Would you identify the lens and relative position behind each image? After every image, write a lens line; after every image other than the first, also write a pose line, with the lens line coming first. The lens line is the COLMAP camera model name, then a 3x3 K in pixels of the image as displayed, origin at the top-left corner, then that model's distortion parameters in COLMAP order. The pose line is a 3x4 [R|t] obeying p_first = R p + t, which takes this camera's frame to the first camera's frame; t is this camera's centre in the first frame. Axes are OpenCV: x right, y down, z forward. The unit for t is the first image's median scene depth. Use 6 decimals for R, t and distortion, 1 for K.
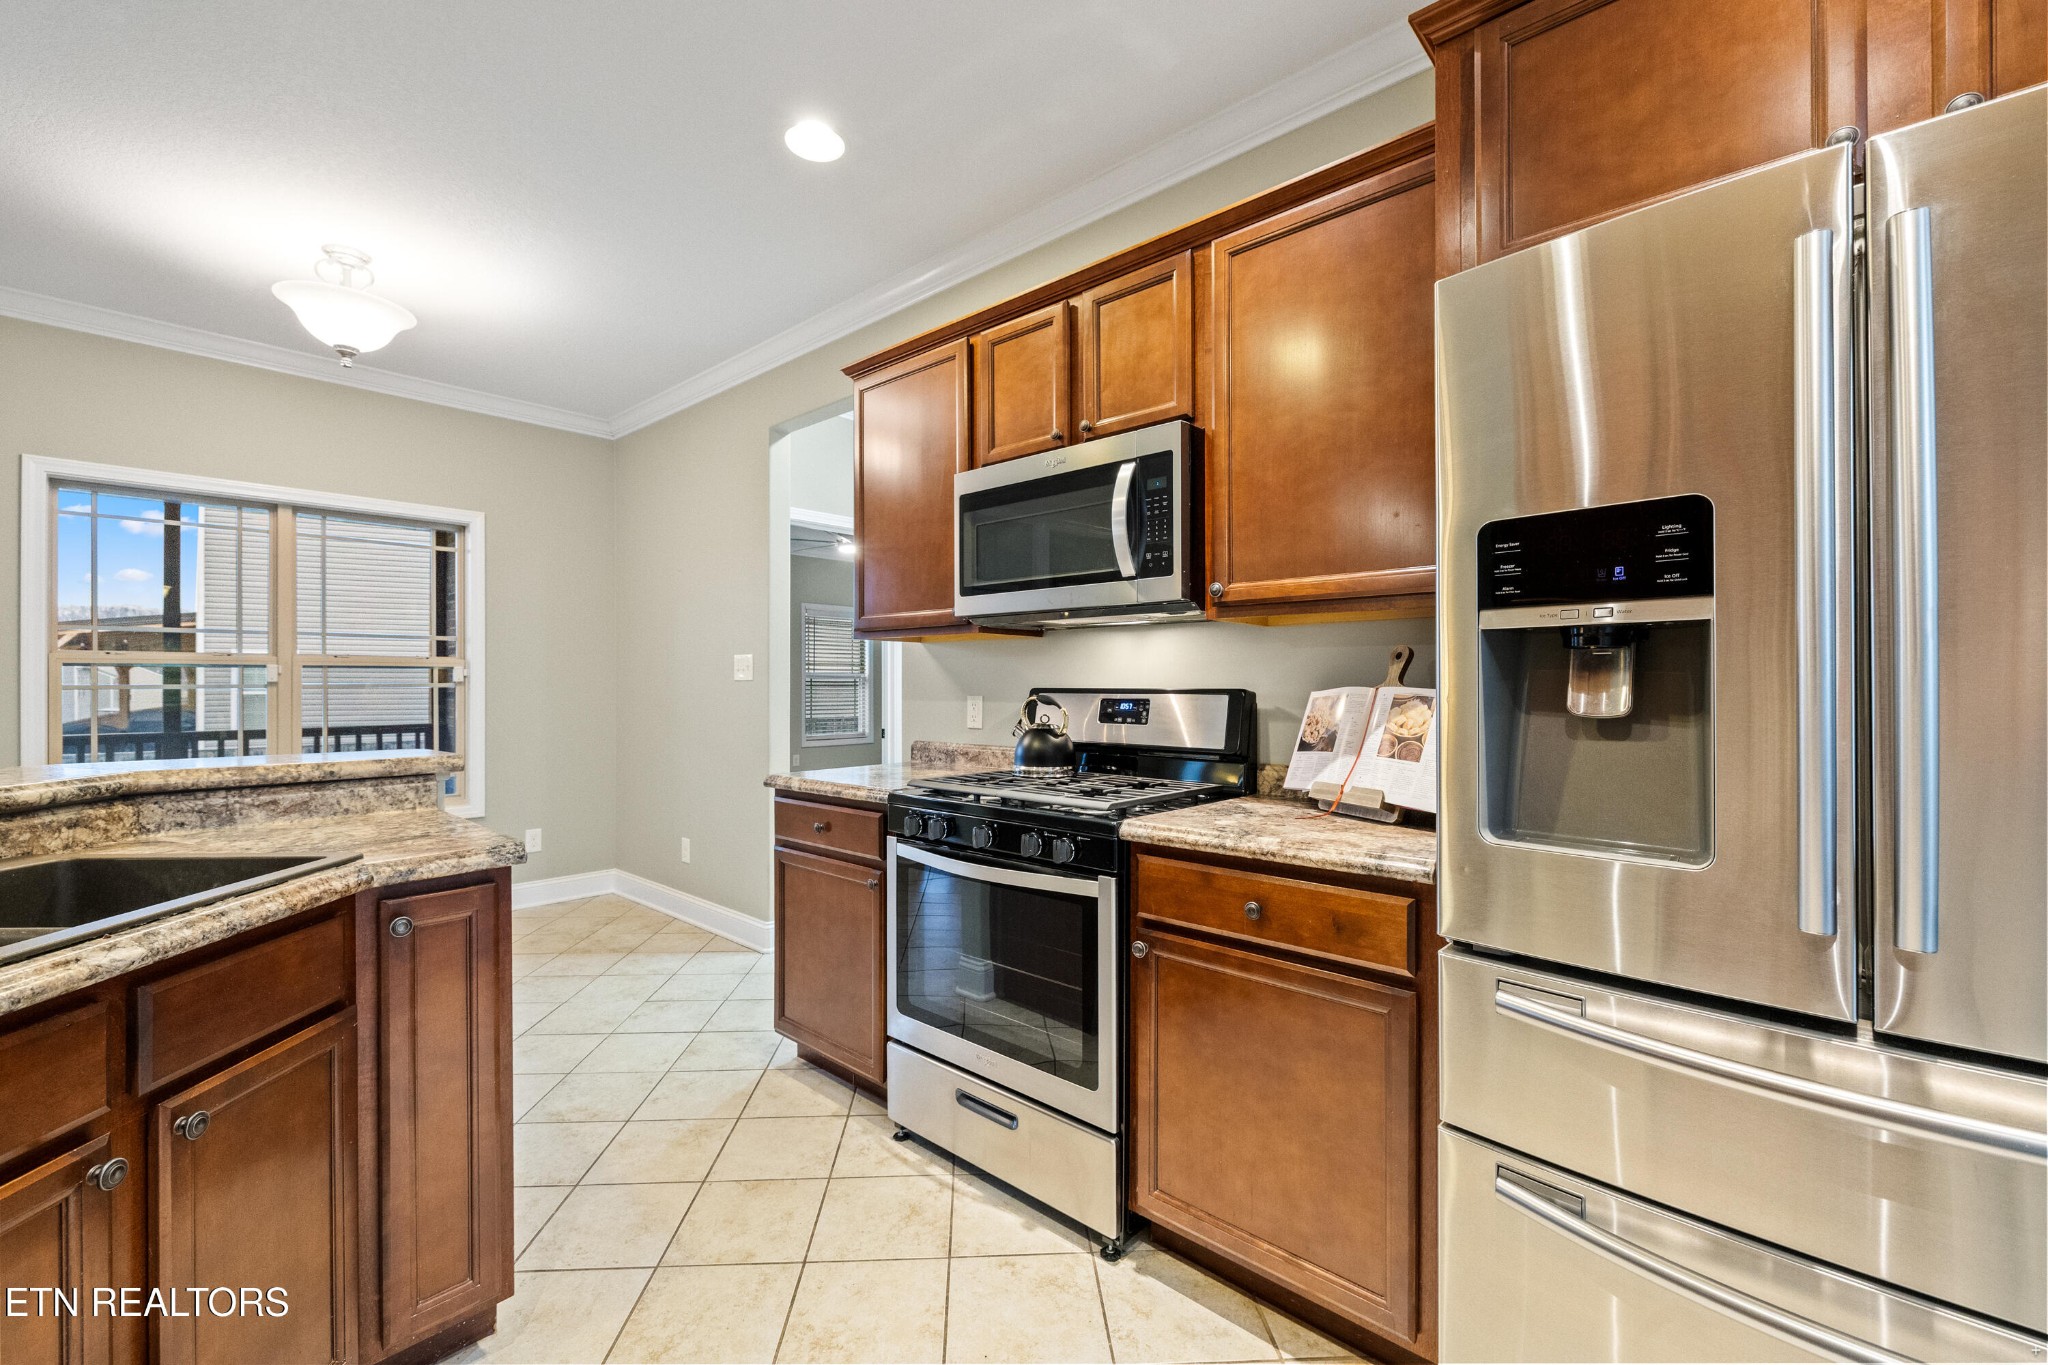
lens RADIAL K [[840.5, 0, 1022.5], [0, 840.5, 678.9], [0, 0, 1]] dist [-0.001935, -0.000359]
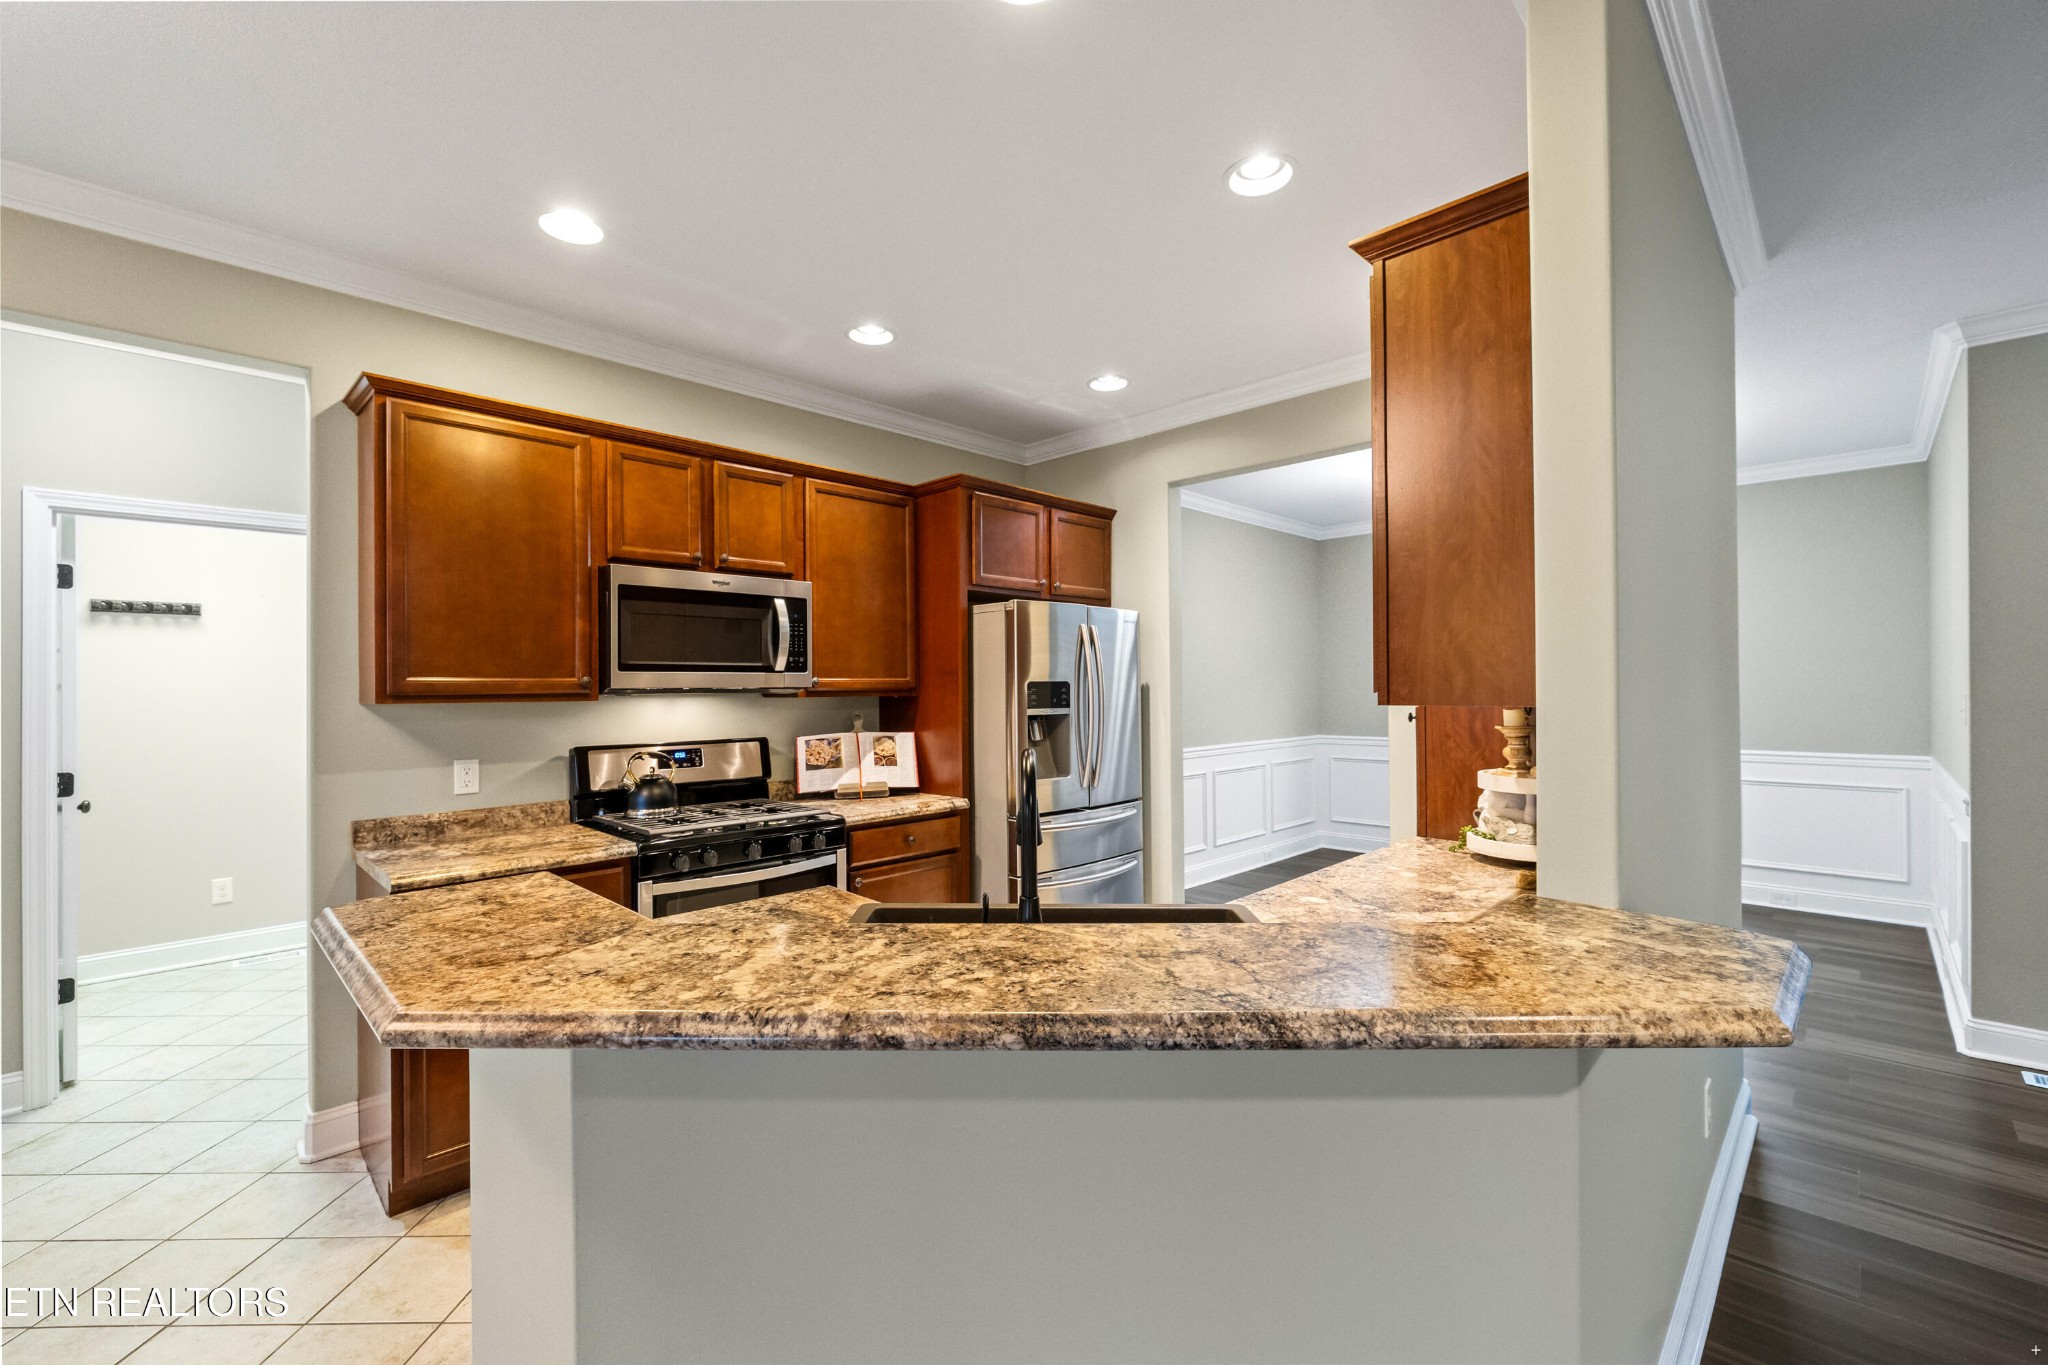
lens RADIAL K [[862.0, 0, 1020.2], [0, 862.0, 689.5], [0, 0, 1]] dist [-0.003441, -0.000340]
pose [[0.048224, -0.002179, 0.998834, -1.615455], [0.002907, 0.999994, 0.002042, -0.096717], [-0.998832, 0.002805, 0.048230, 0.516091]]
